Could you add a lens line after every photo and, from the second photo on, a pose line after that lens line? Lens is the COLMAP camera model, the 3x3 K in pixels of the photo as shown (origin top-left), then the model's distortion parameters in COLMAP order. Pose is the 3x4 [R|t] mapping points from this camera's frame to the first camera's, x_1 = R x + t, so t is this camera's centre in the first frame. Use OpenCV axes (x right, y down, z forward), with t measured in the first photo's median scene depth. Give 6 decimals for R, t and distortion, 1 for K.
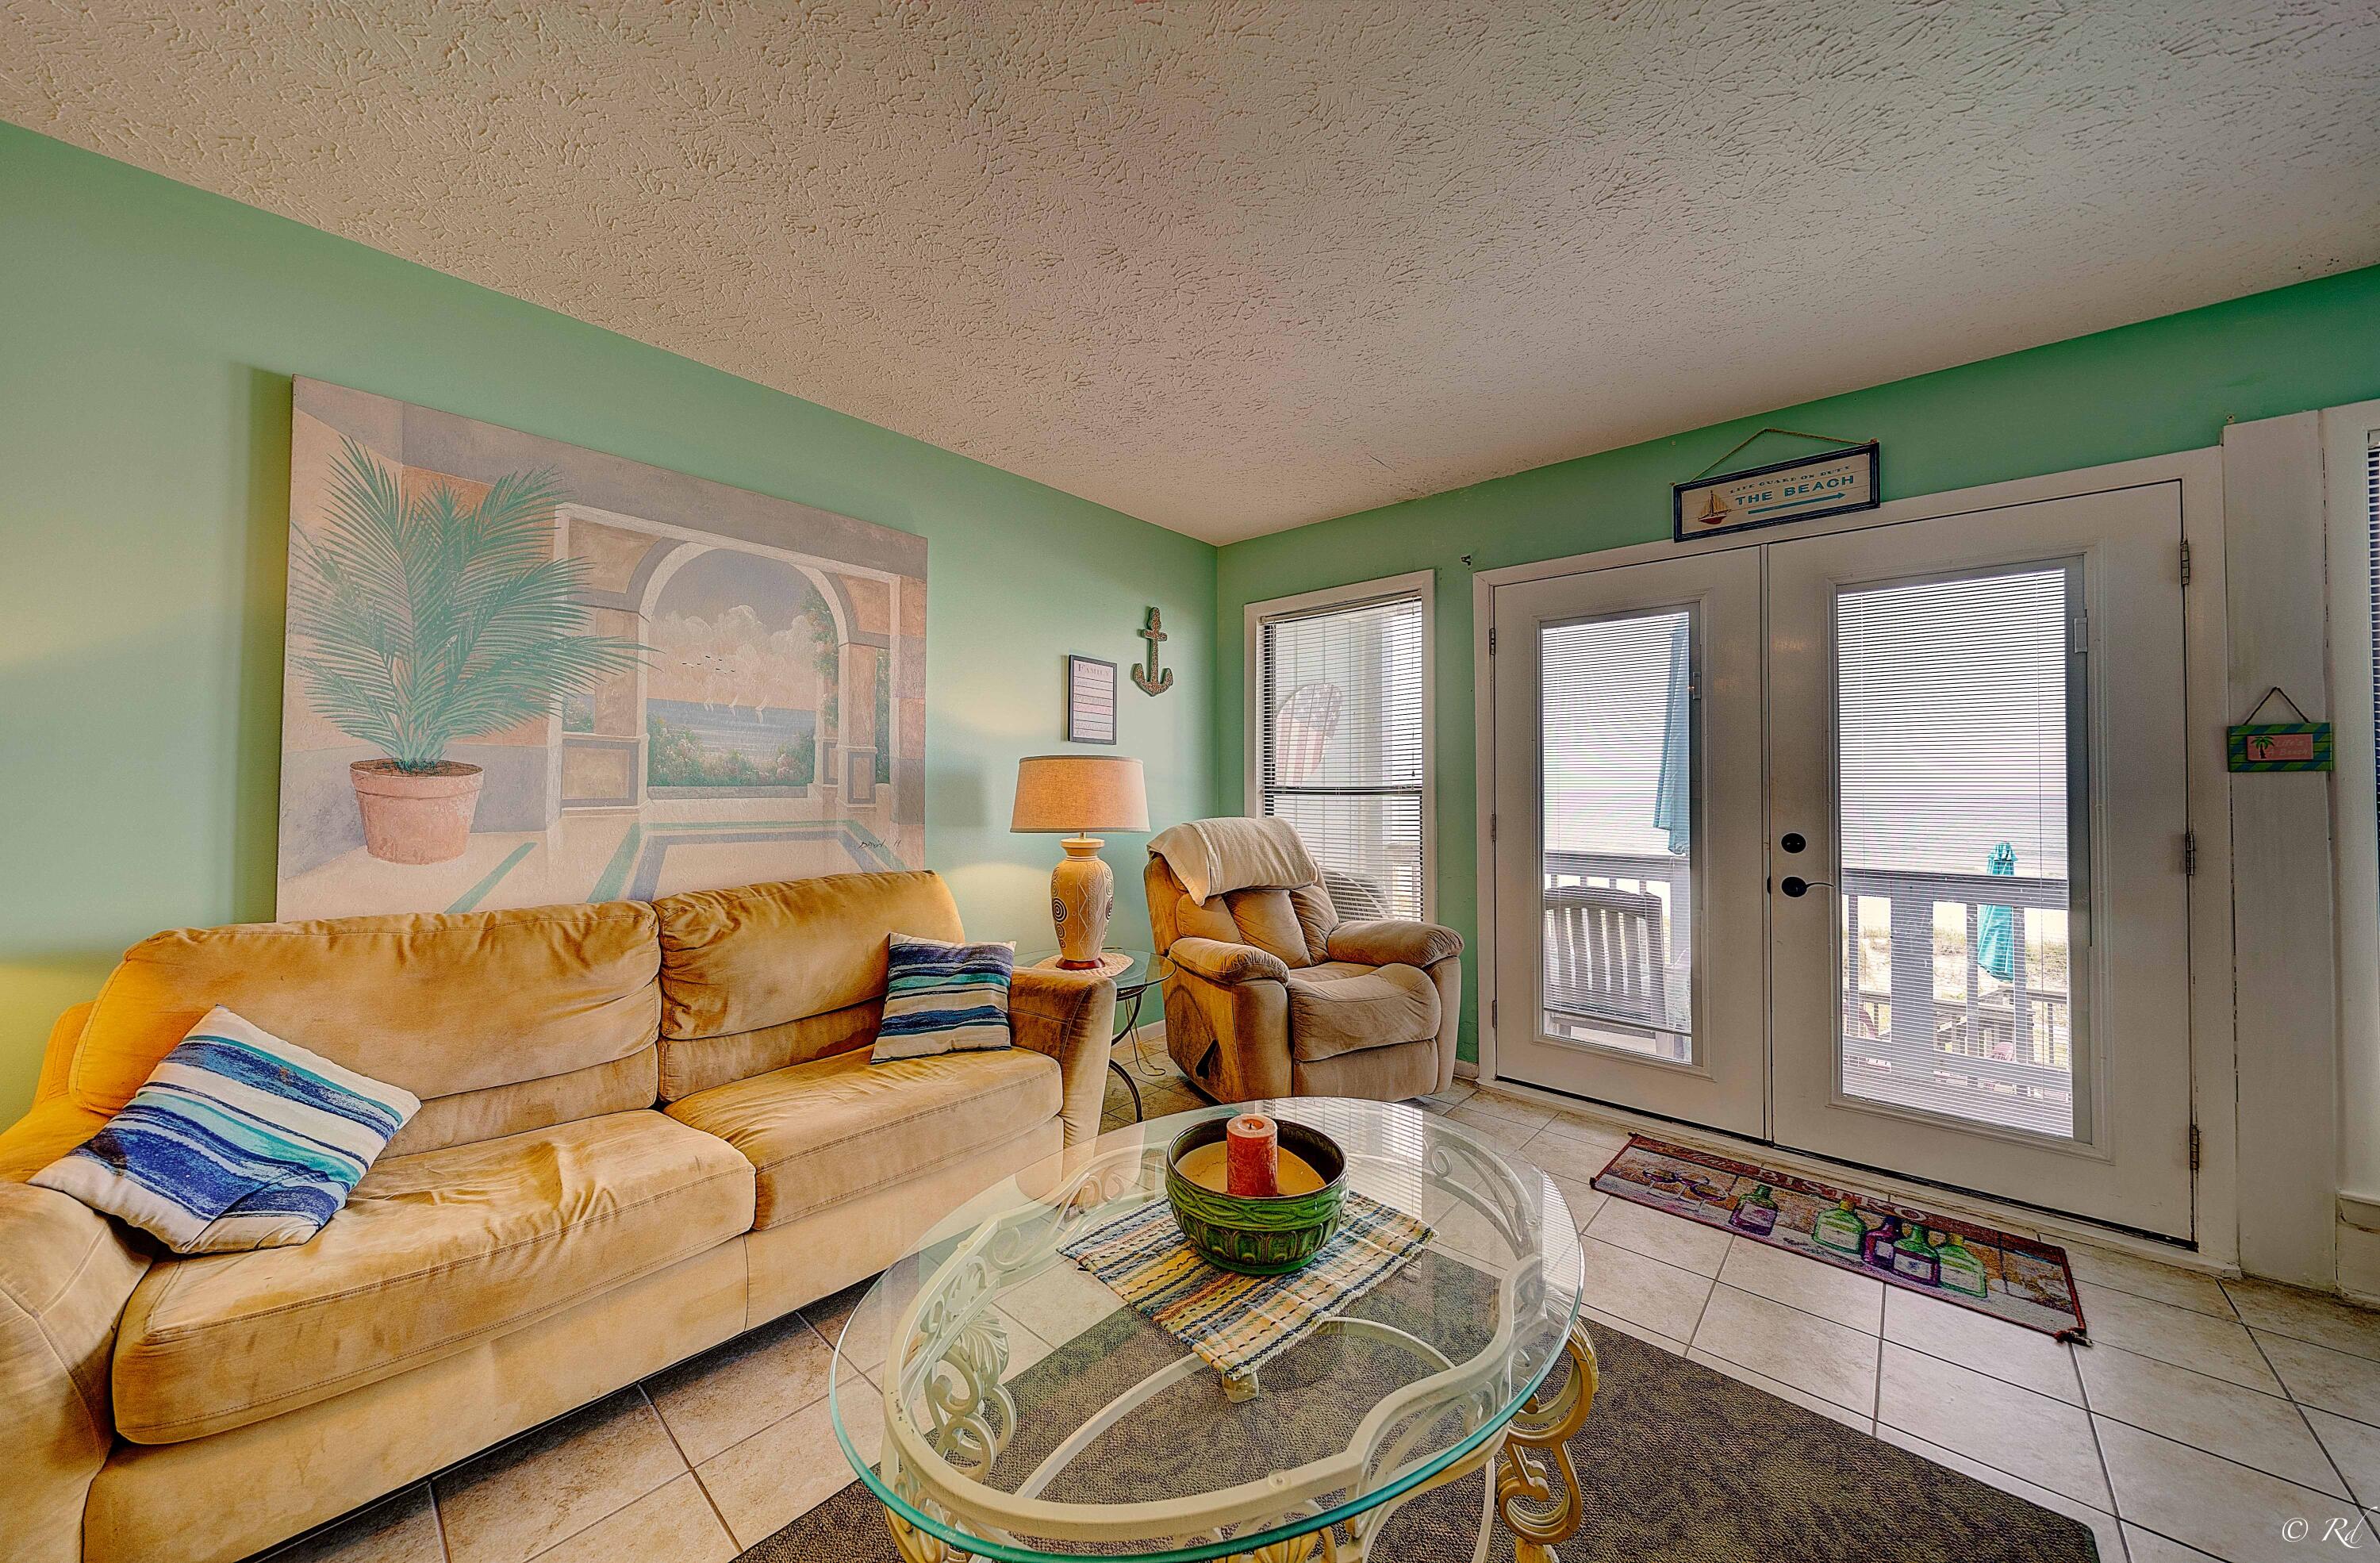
lens RADIAL K [[835.6, 0, 1188.9], [0, 835.6, 770.8], [0, 0, 1]] dist [0.000765, -0.000493]
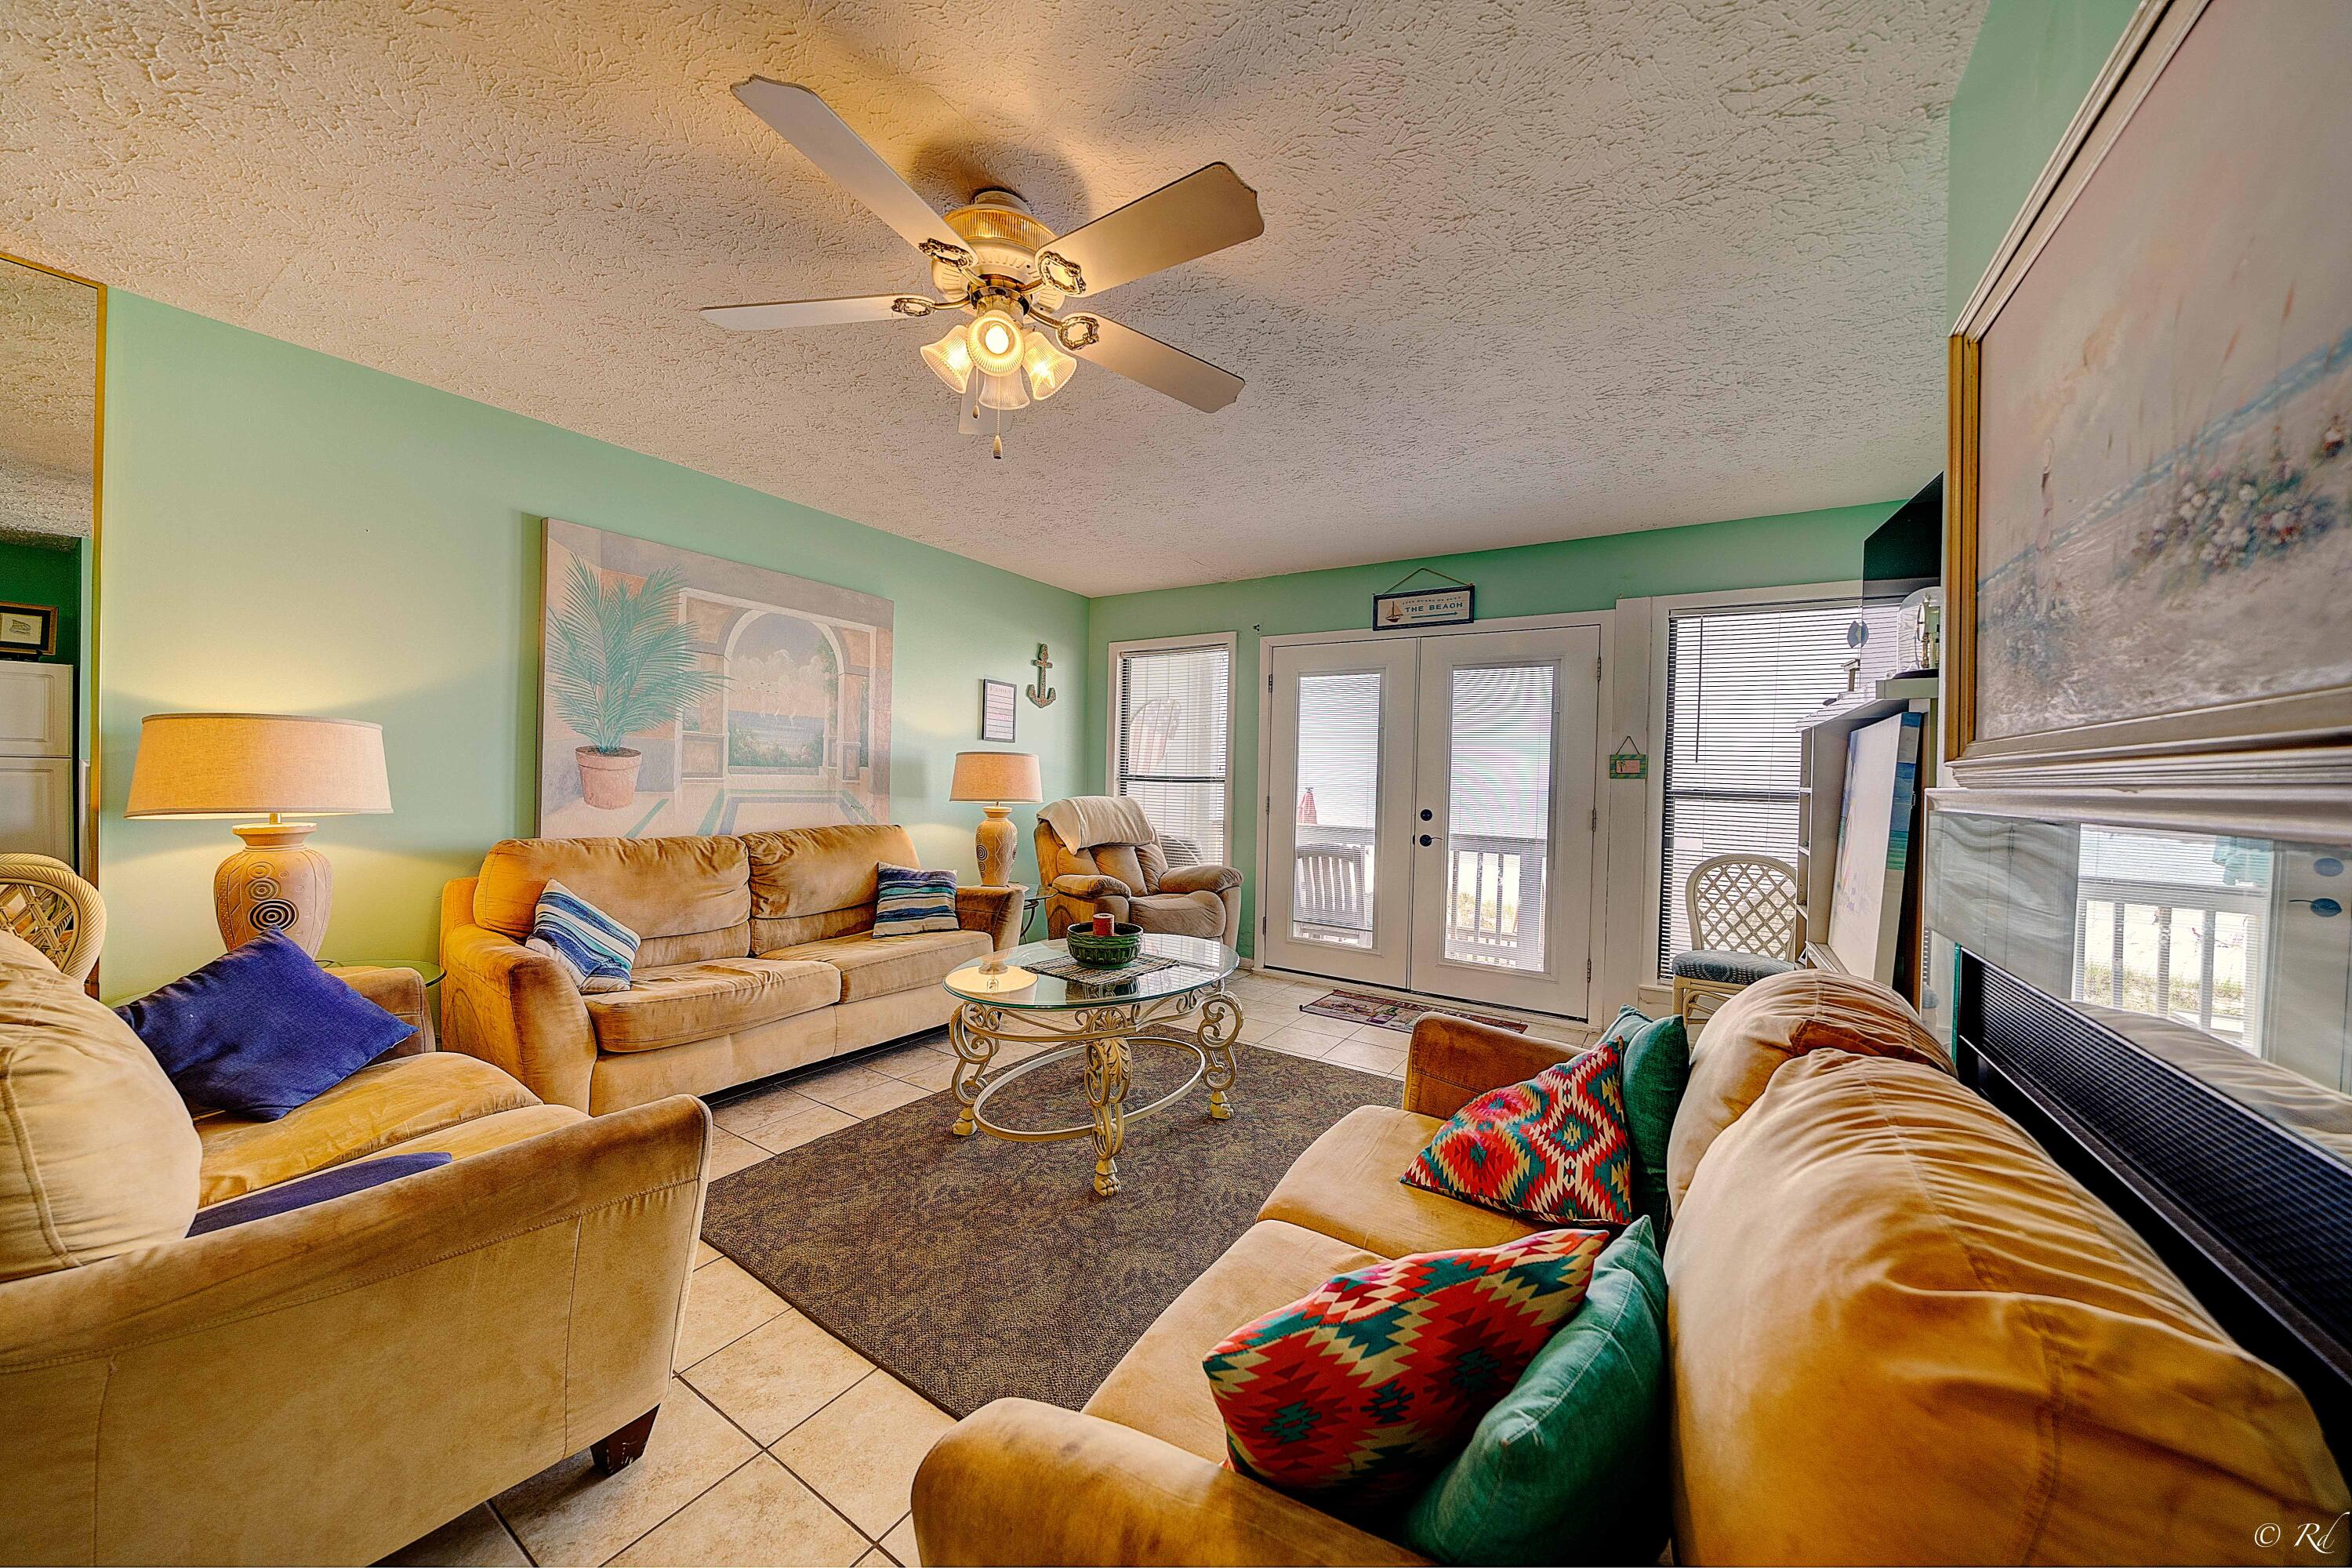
lens RADIAL K [[825.7, 0, 1172.5], [0, 825.7, 786.8], [0, 0, 1]] dist [0.000765, -0.000493]
pose [[0.989201, 0.020870, 0.145074, -0.037564], [-0.025635, 0.999189, 0.031054, -0.010631], [-0.144308, -0.034438, 0.988933, -0.632137]]
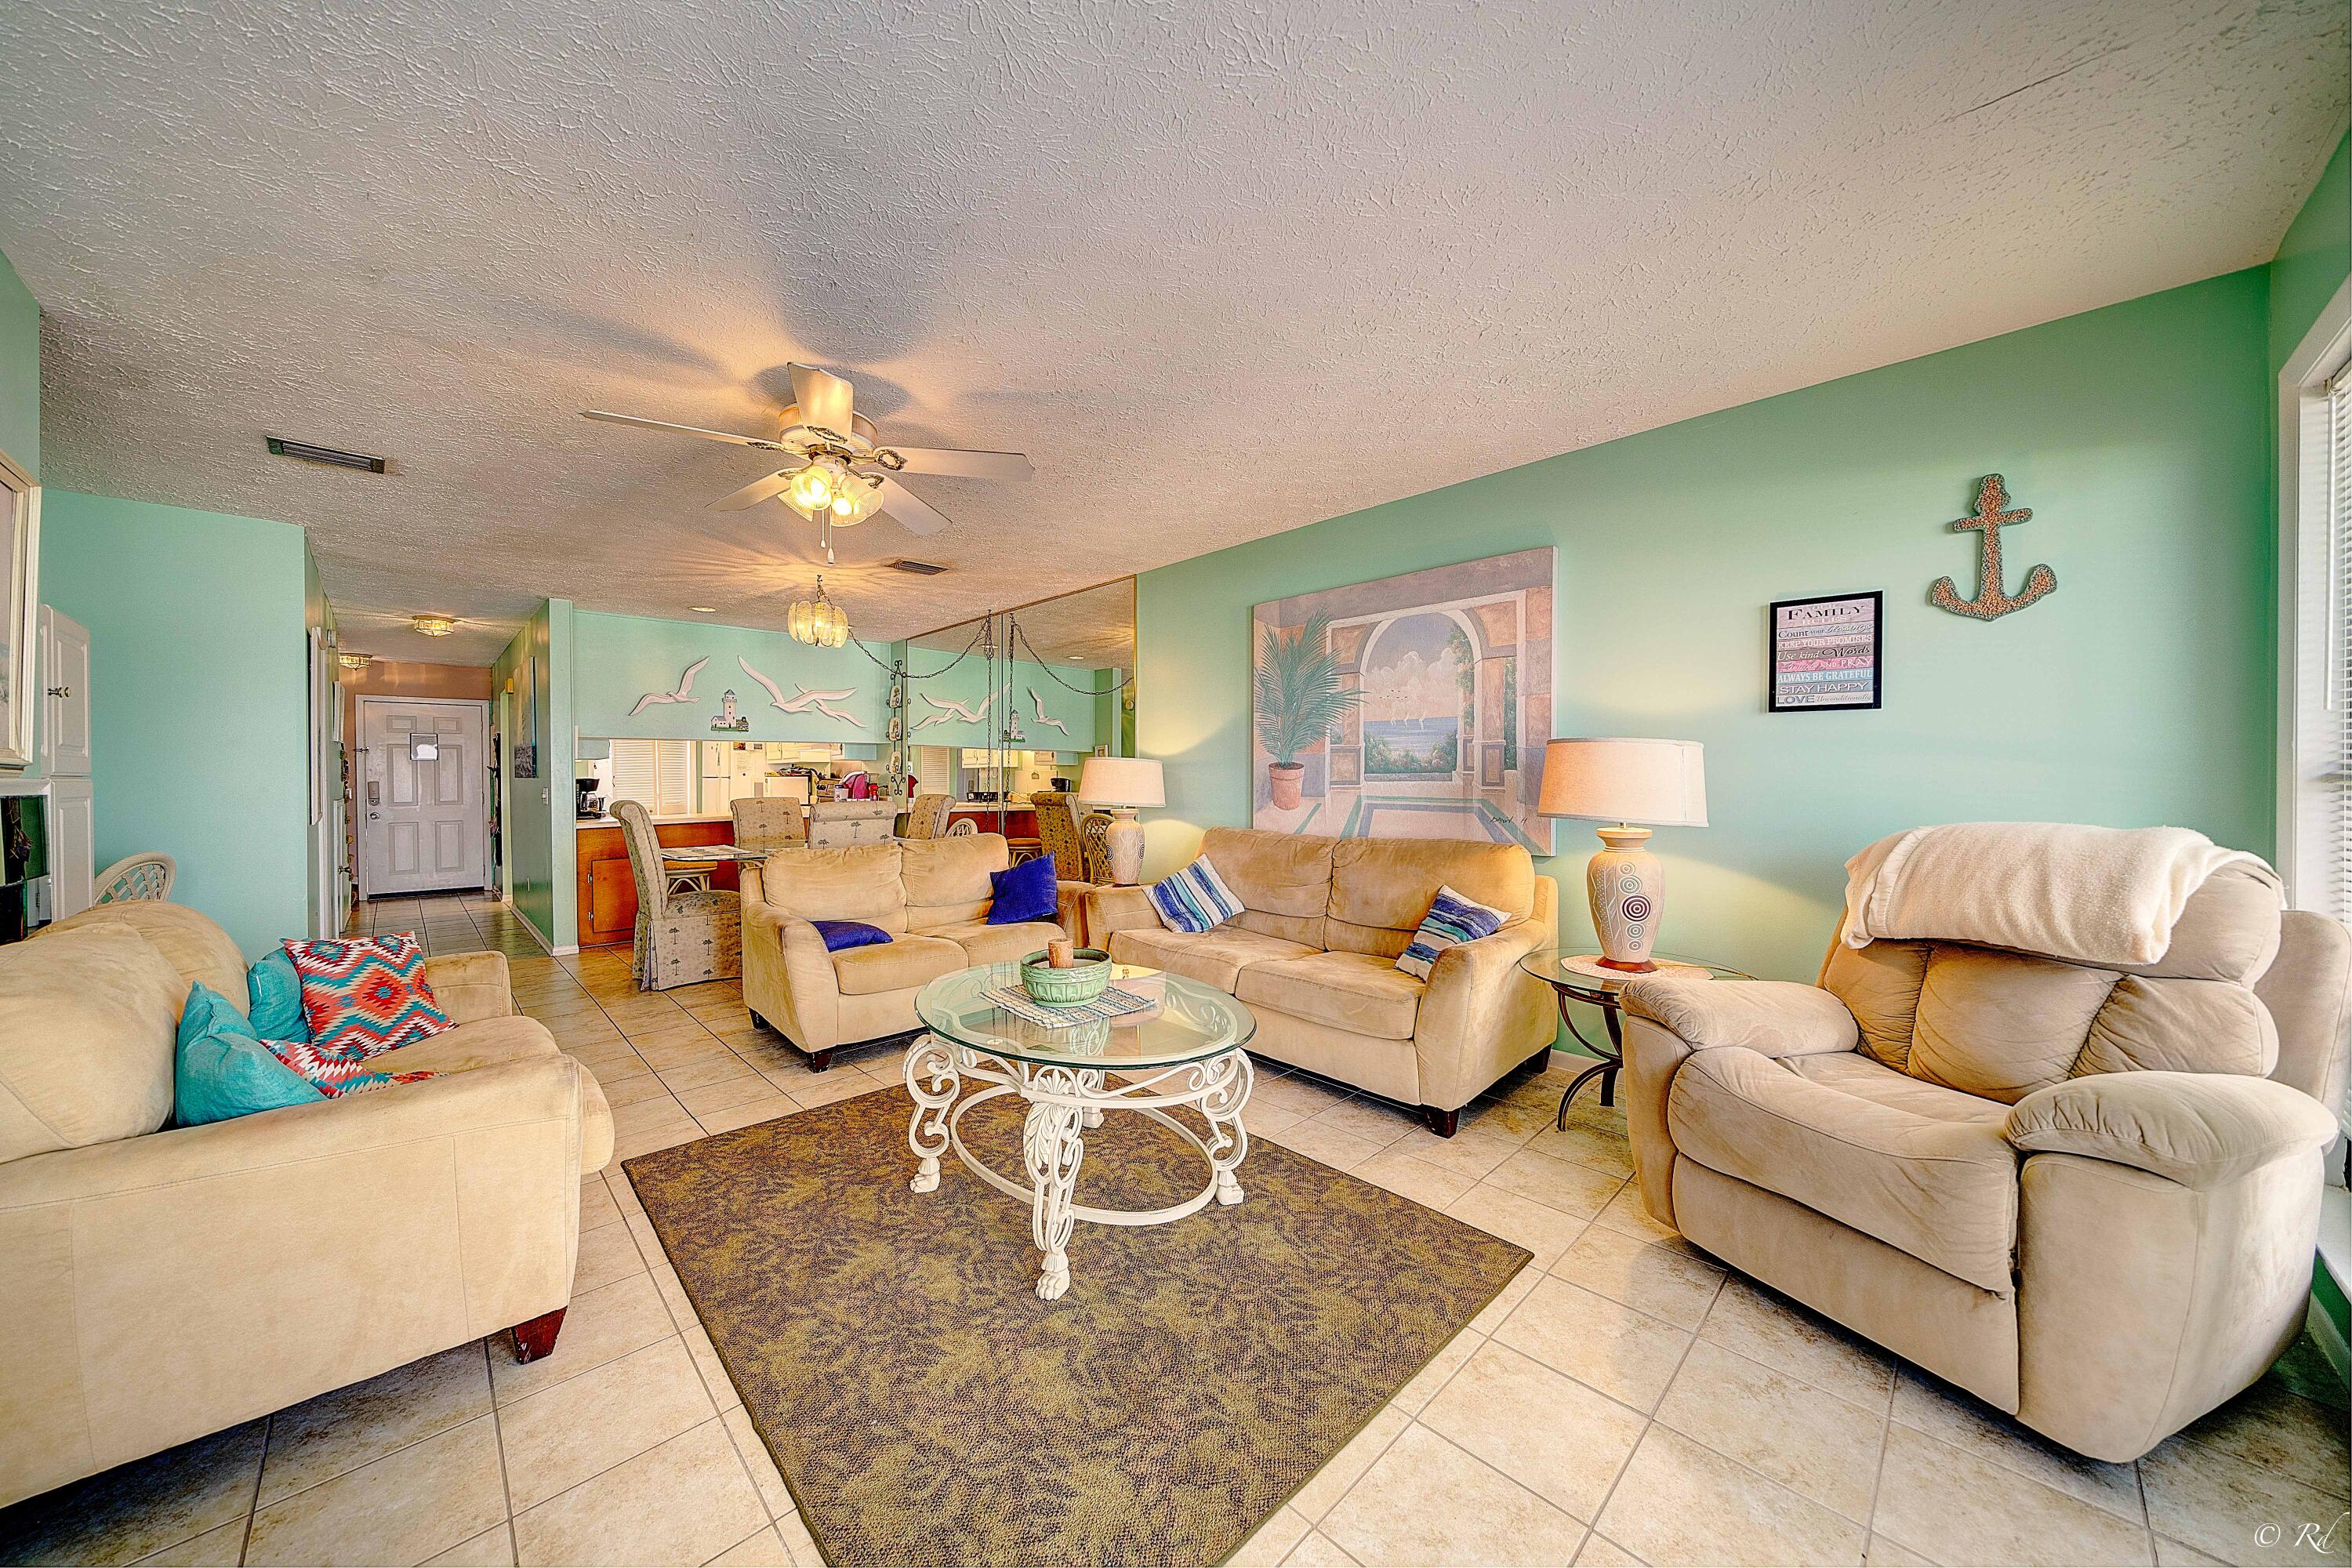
lens RADIAL K [[825.7, 0, 1164.4], [0, 825.7, 787.8], [0, 0, 1]] dist [0.000765, -0.000493]
pose [[-0.102175, 0.017594, -0.994611, 0.997665], [0.030726, 0.999422, 0.014523, 0.009906], [0.994292, -0.029077, -0.102656, 0.719159]]
